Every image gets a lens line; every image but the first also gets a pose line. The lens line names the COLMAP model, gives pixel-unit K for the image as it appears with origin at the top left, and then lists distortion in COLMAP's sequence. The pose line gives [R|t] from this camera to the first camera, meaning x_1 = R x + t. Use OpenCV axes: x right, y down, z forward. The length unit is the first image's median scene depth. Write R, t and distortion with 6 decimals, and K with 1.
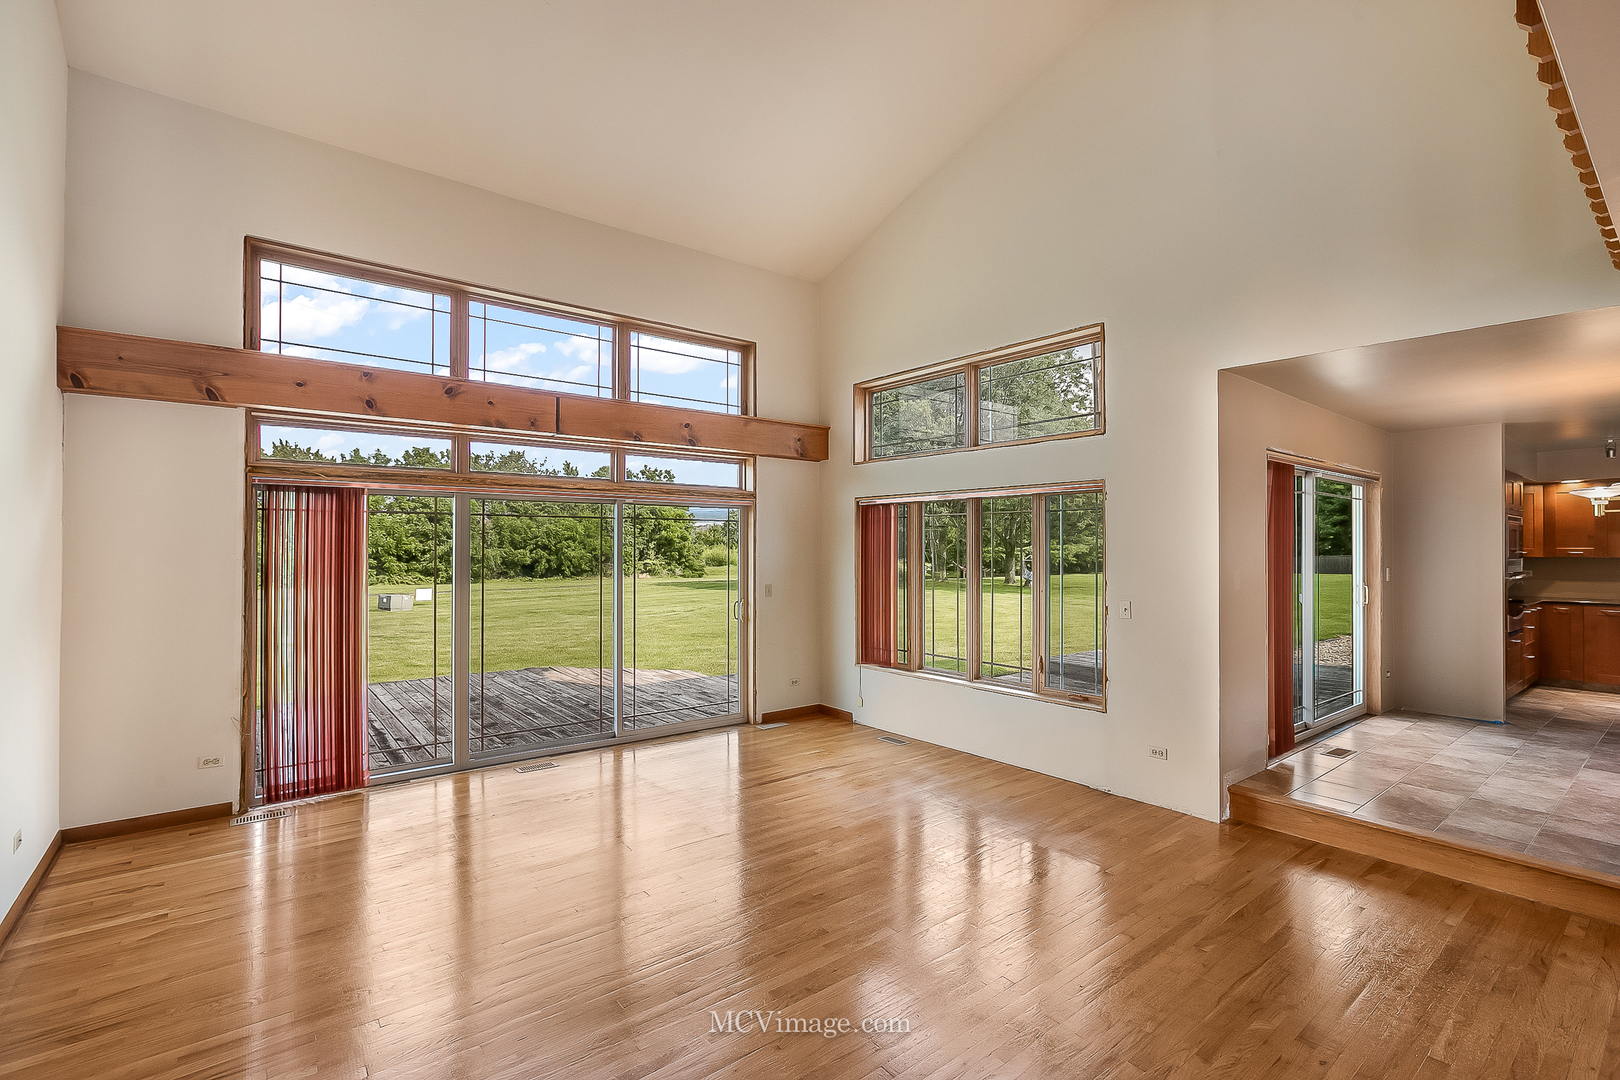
lens RADIAL K [[734.5, 0, 811.6], [0, 734.5, 541.3], [0, 0, 1]] dist [-0.017314, 0.002613]
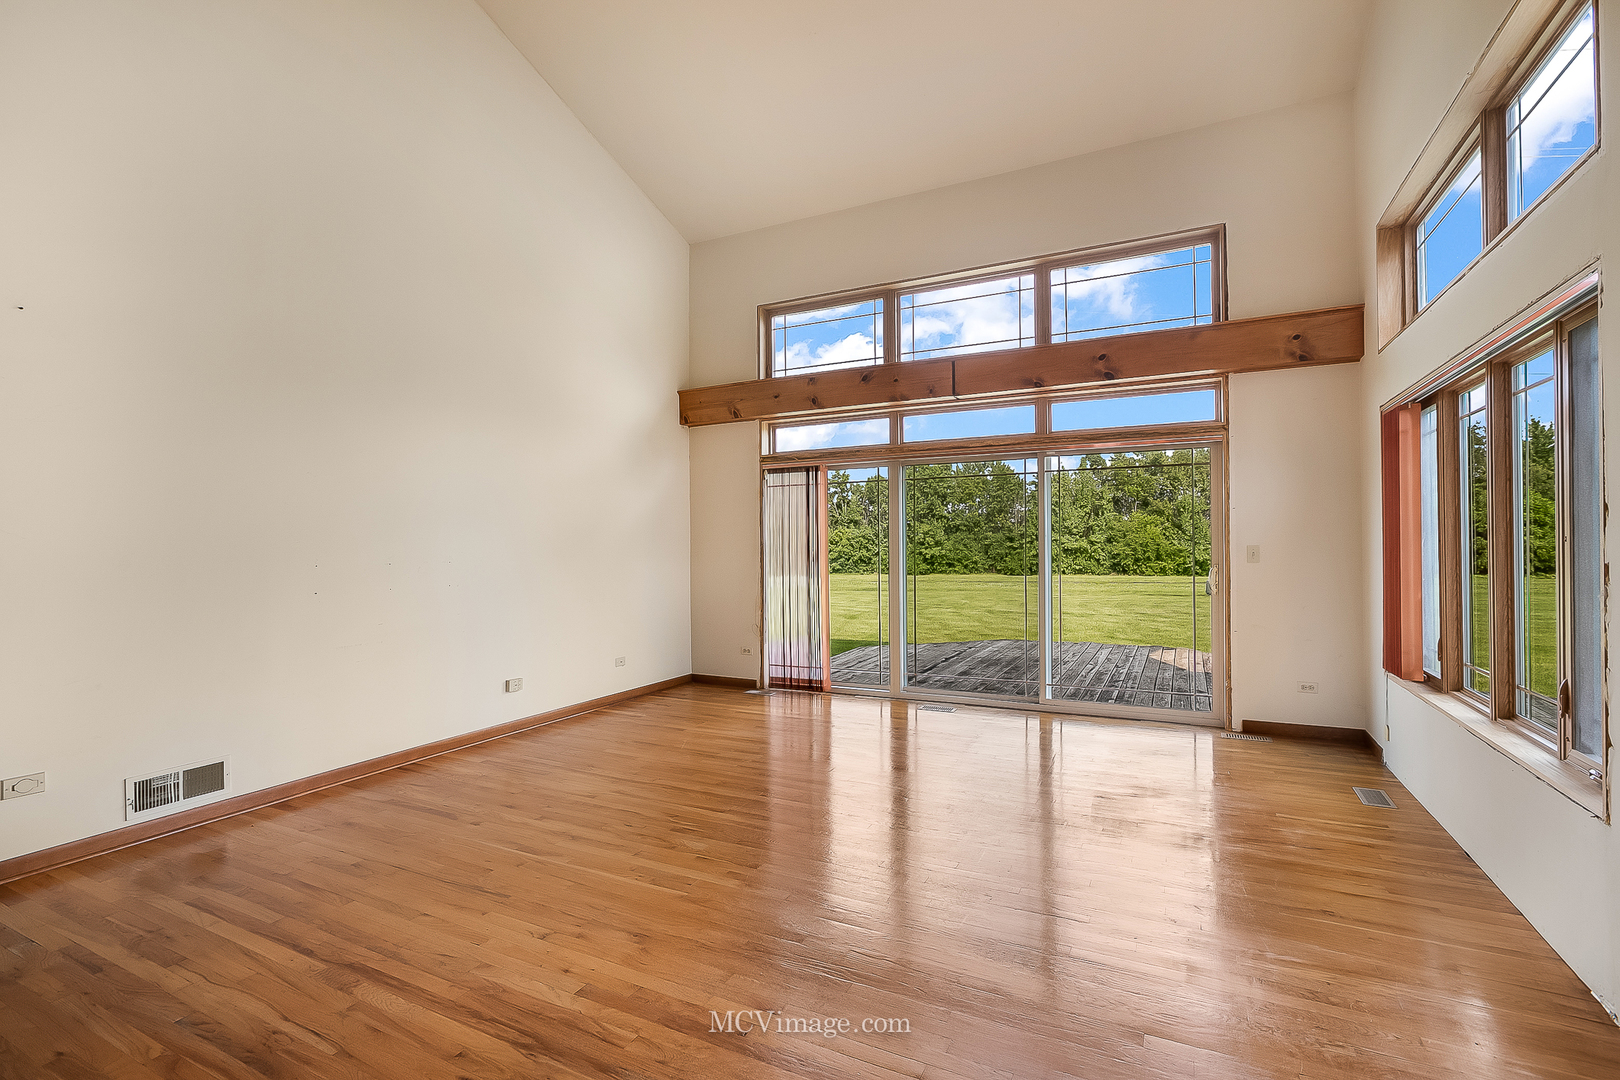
lens RADIAL K [[734.5, 0, 813.6], [0, 734.5, 539.9], [0, 0, 1]] dist [-0.017314, 0.002613]
pose [[0.418396, -0.012536, -0.908178, 0.508888], [0.018124, 0.999821, -0.005451, 0.060147], [0.908084, -0.014179, 0.418548, 0.367725]]
